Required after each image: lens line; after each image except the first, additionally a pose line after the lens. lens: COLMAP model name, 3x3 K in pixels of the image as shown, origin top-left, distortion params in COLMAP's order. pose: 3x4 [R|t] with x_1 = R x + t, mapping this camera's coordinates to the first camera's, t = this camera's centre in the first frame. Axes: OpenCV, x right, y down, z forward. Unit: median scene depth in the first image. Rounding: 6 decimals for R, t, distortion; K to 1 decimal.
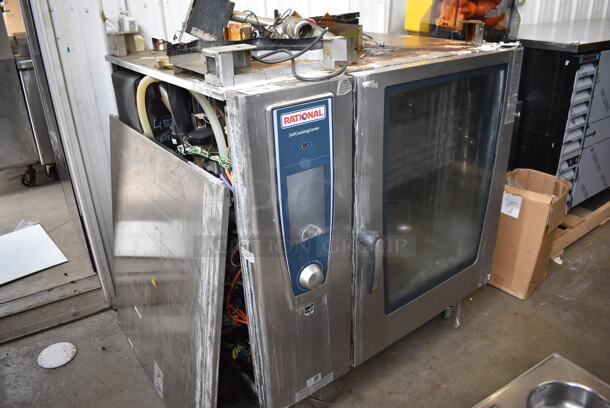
lens RADIAL K [[468.6, 0, 306.2], [0, 468.6, 206.1], [0, 0, 1]] dist [-0.097013, 0.000372]
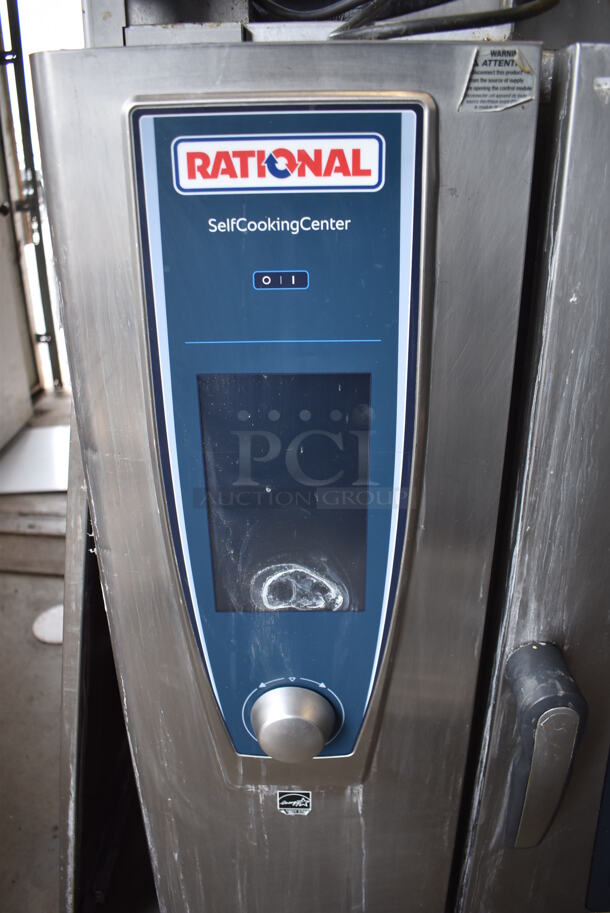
lens RADIAL K [[701.4, 0, 305.5], [0, 701.4, 462.5], [0, 0, 1]] dist [-0.097013, 0.000372]
pose [[0.788563, 0.276143, -0.549466, 0.259408], [-0.281137, 0.956553, 0.077258, -0.063969], [0.546928, 0.093553, 0.831936, 0.685269]]
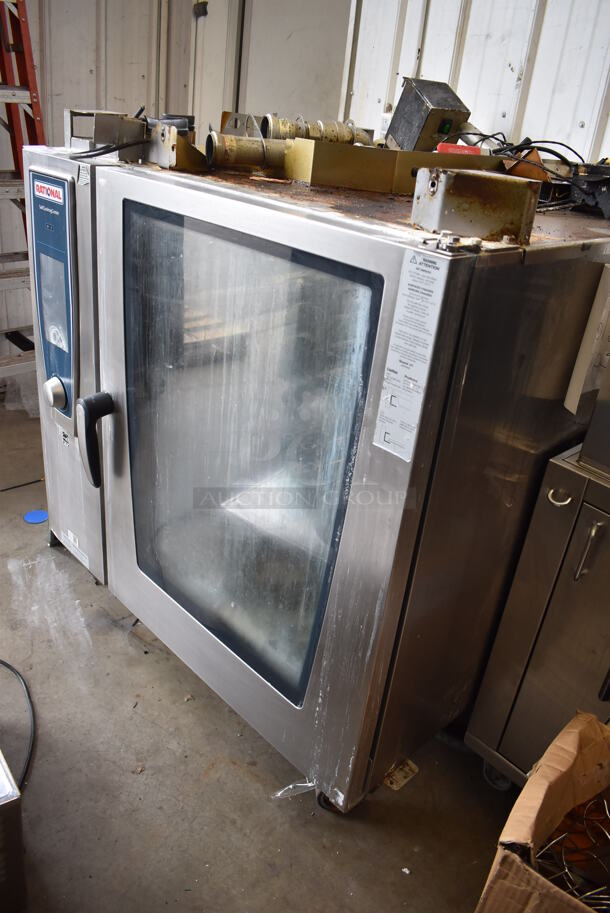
lens RADIAL K [[701.4, 0, 306.0], [0, 701.4, 458.1], [0, 0, 1]] dist [-0.097013, 0.000372]
pose [[0.121579, 0.505578, -0.854172, 1.354639], [-0.517851, 0.766462, 0.379955, -0.529187], [0.846788, 0.396139, 0.355000, 1.124058]]
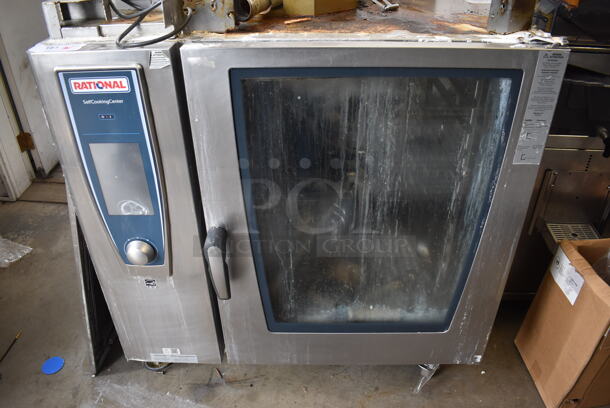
lens RADIAL K [[468.6, 0, 303.5], [0, 468.6, 203.4], [0, 0, 1]] dist [-0.097013, 0.000372]
pose [[0.787322, 0.361589, -0.499378, 0.802357], [-0.282786, 0.931529, 0.228659, -0.284575], [0.547866, -0.038812, 0.835666, 0.462290]]
